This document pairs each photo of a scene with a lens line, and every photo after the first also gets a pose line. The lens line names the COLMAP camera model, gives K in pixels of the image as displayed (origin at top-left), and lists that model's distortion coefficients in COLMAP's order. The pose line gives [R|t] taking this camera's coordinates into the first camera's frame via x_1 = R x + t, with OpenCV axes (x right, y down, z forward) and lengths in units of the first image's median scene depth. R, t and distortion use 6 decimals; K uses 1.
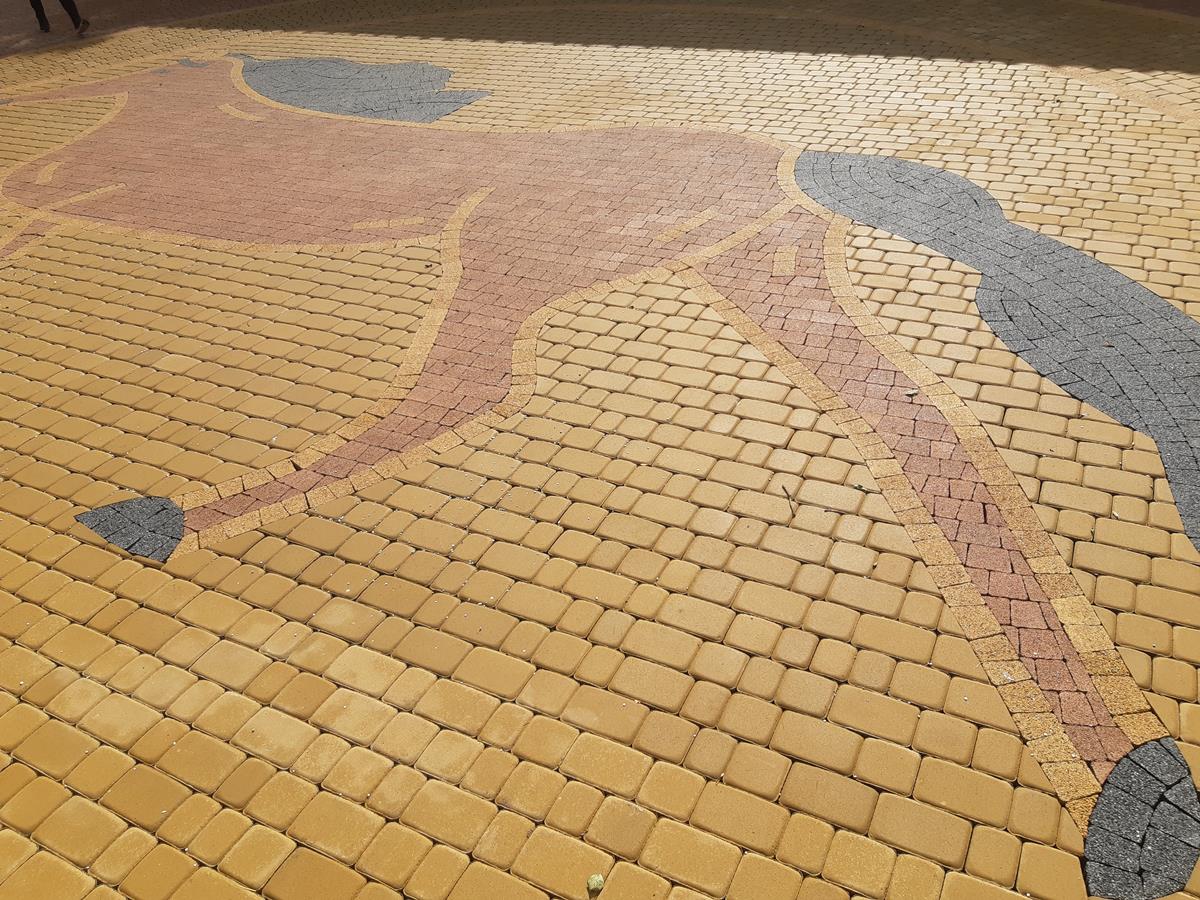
lens RADIAL K [[919.4, 0, 600.0], [0, 919.4, 450.0], [0, 0, 1]] dist [0.071643, -0.148098]
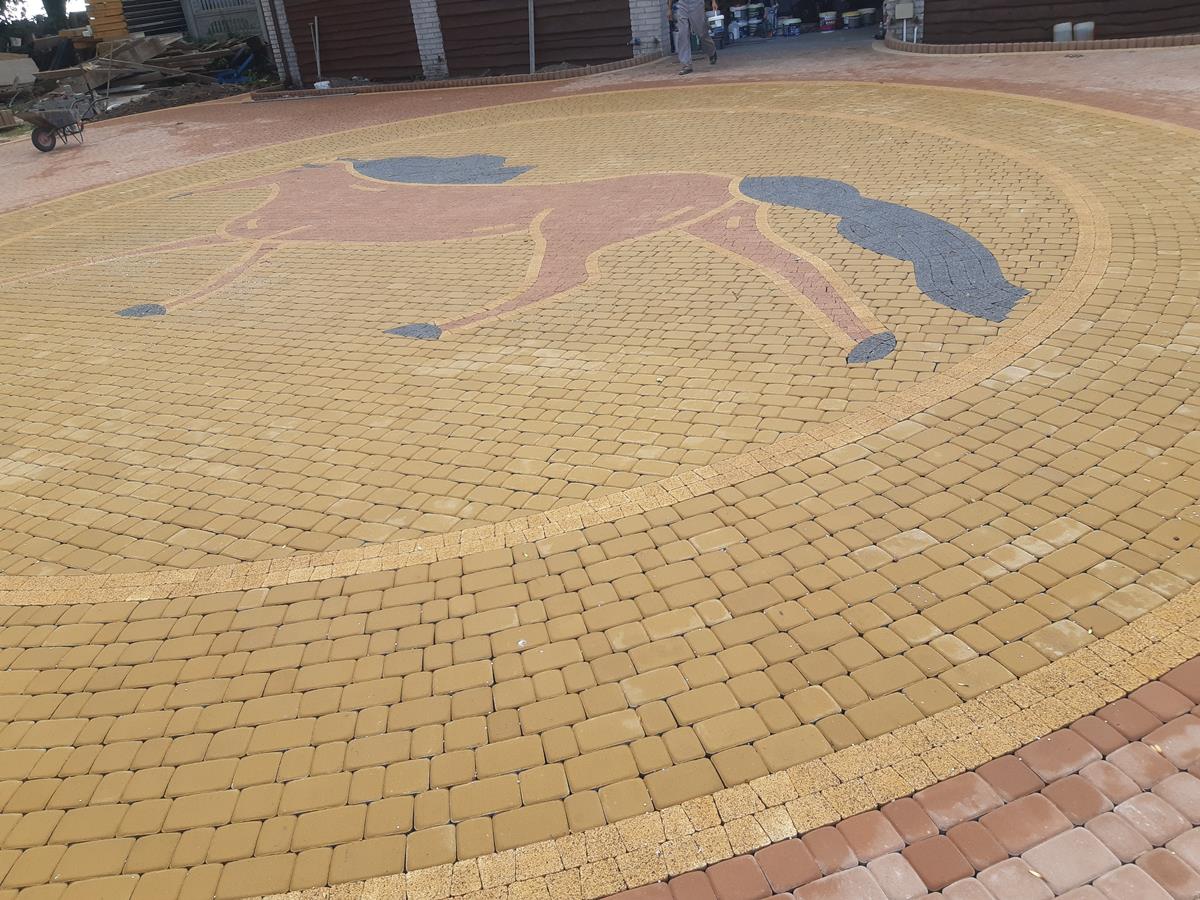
lens RADIAL K [[942.1, 0, 612.2], [0, 942.1, 452.2], [0, 0, 1]] dist [0.050313, -0.100519]
pose [[0.997891, -0.061567, 0.020564, -0.096582], [0.063802, 0.988620, -0.136235, 0.479985], [-0.011943, 0.137259, 0.990463, -0.745969]]
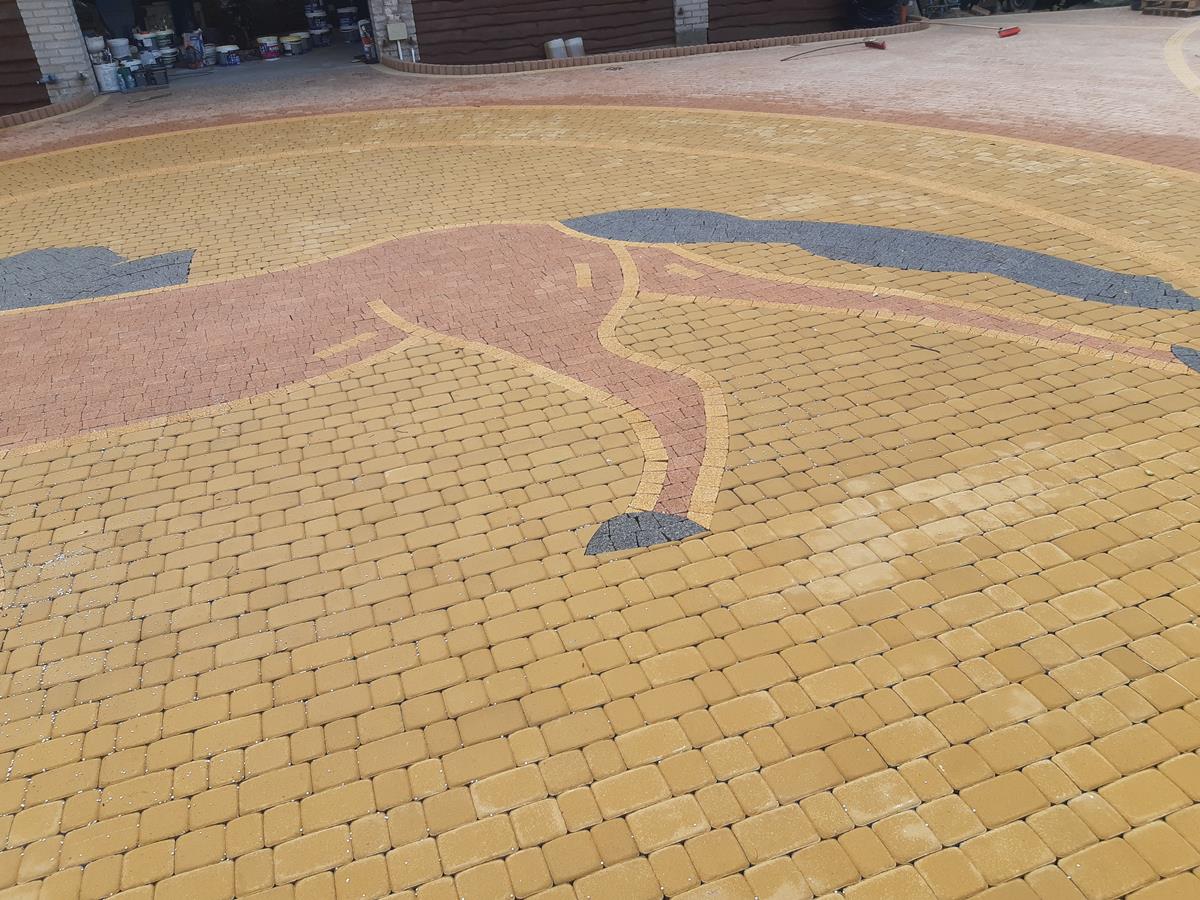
lens RADIAL K [[912.6, 0, 601.8], [0, 912.6, 488.7], [0, 0, 1]] dist [0.059542, -0.090284]
pose [[0.692491, -0.363813, 0.622974, -0.906061], [0.433132, 0.900242, 0.044271, -0.029144], [-0.576934, 0.239173, 0.780989, 0.097116]]
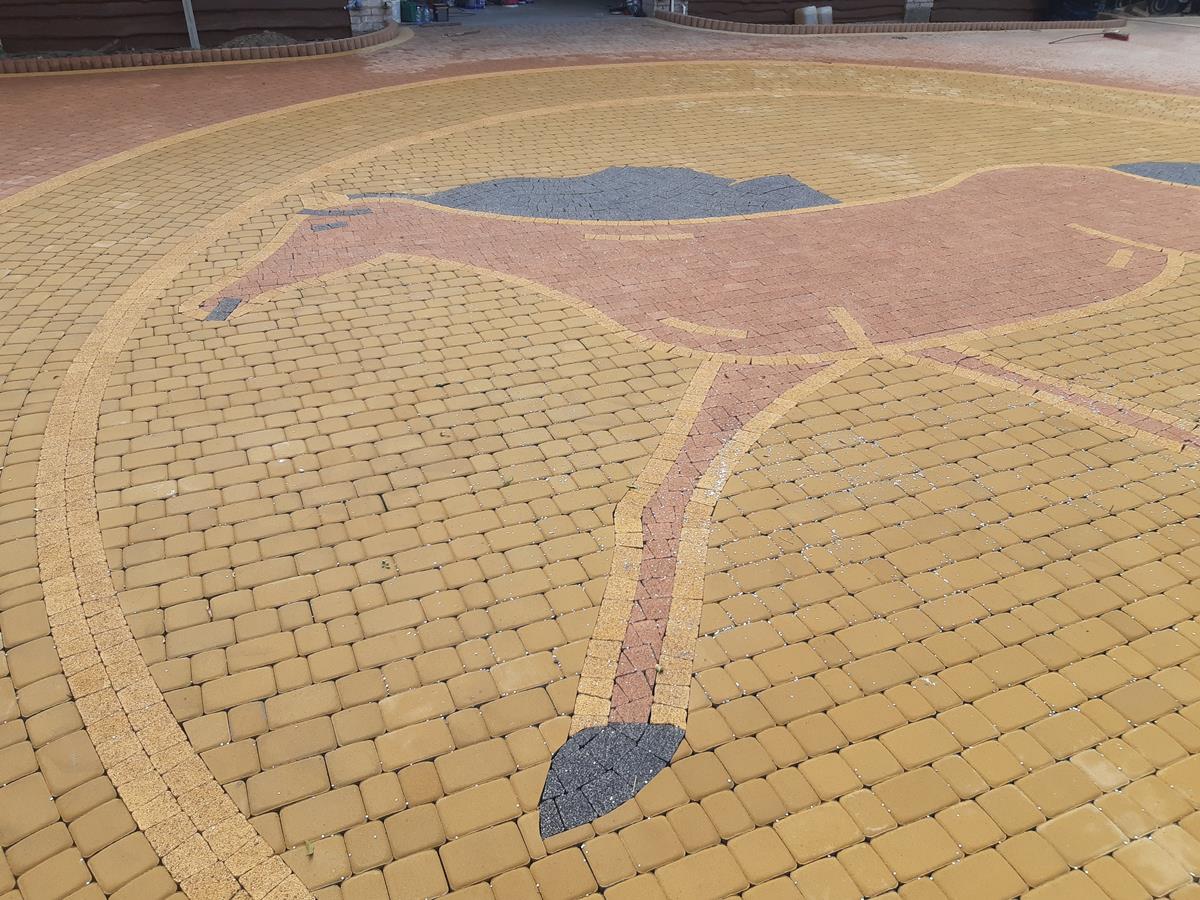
lens RADIAL K [[942.1, 0, 612.2], [0, 942.1, 452.2], [0, 0, 1]] dist [0.050313, -0.100519]
pose [[0.634580, -0.329964, 0.698879, -1.878733], [0.403711, 0.912623, 0.064312, -0.443039], [-0.659034, 0.241335, 0.712343, 0.805102]]
